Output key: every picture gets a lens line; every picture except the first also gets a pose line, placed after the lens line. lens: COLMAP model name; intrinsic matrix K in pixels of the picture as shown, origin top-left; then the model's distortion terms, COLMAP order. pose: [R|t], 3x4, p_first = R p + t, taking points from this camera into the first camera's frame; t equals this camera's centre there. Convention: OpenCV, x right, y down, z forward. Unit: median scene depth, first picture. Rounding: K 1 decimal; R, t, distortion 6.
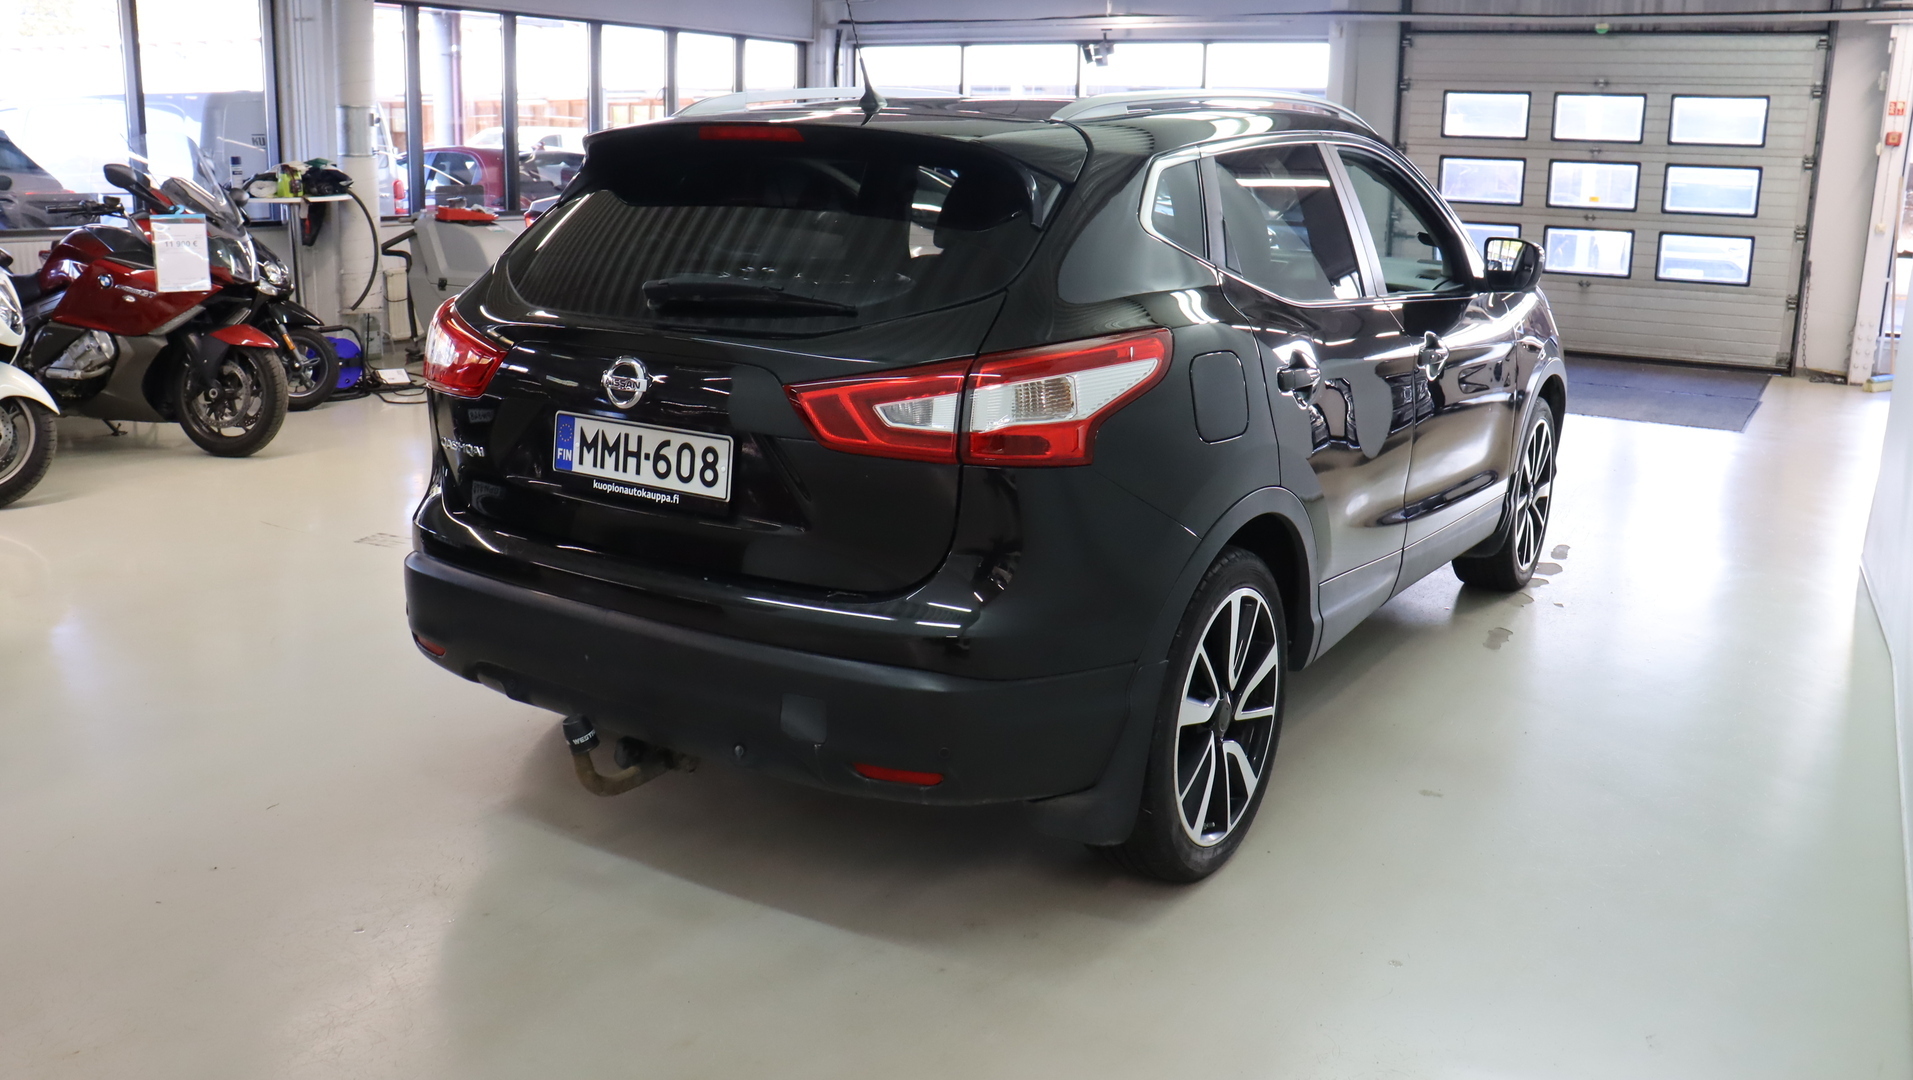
lens RADIAL K [[1636.3, 0, 949.3], [0, 1636.3, 533.6], [0, 0, 1]] dist [-0.141622, 0.114155]
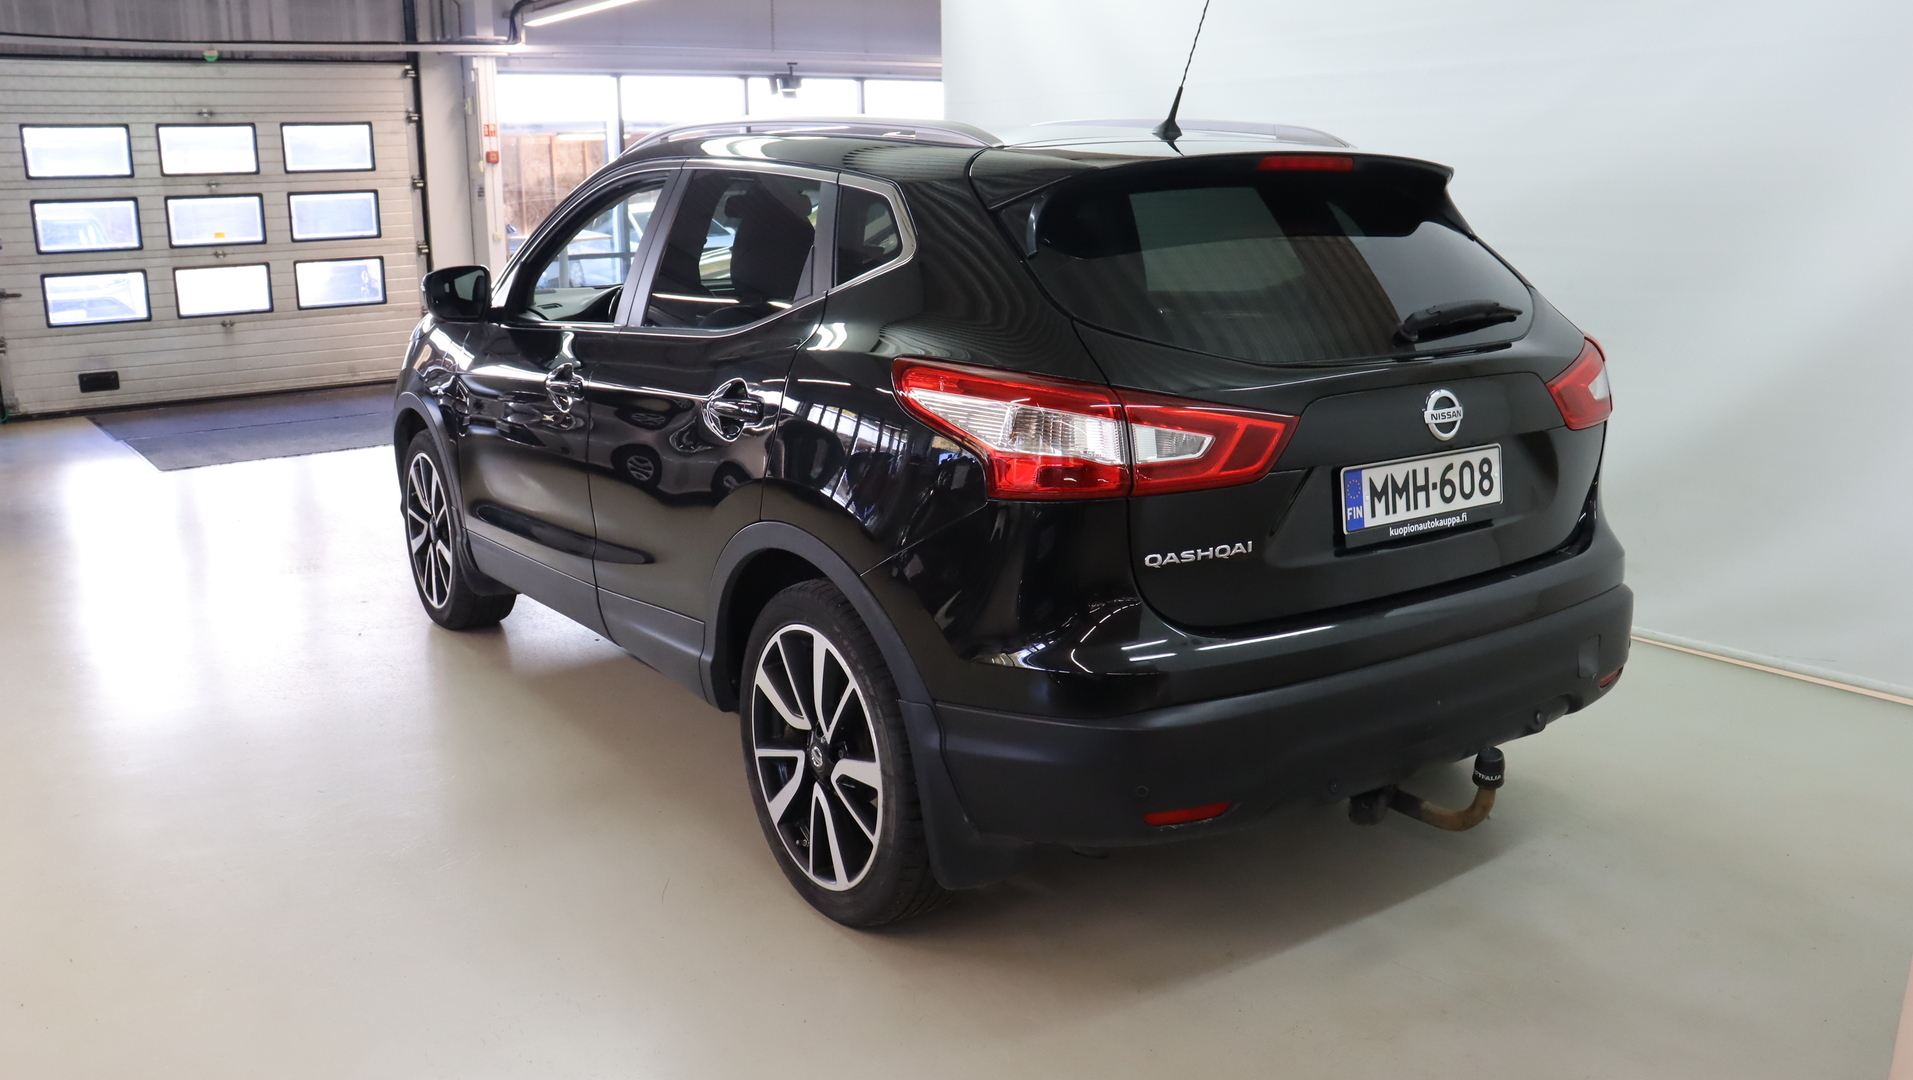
lens RADIAL K [[1636.3, 0, 994.9], [0, 1636.3, 538.8], [0, 0, 1]] dist [-0.141622, 0.114155]
pose [[0.348973, -0.227317, 0.909145, -1.145886], [0.240132, 0.959435, 0.147717, -0.219212], [-0.905845, 0.166765, 0.389403, 0.826292]]
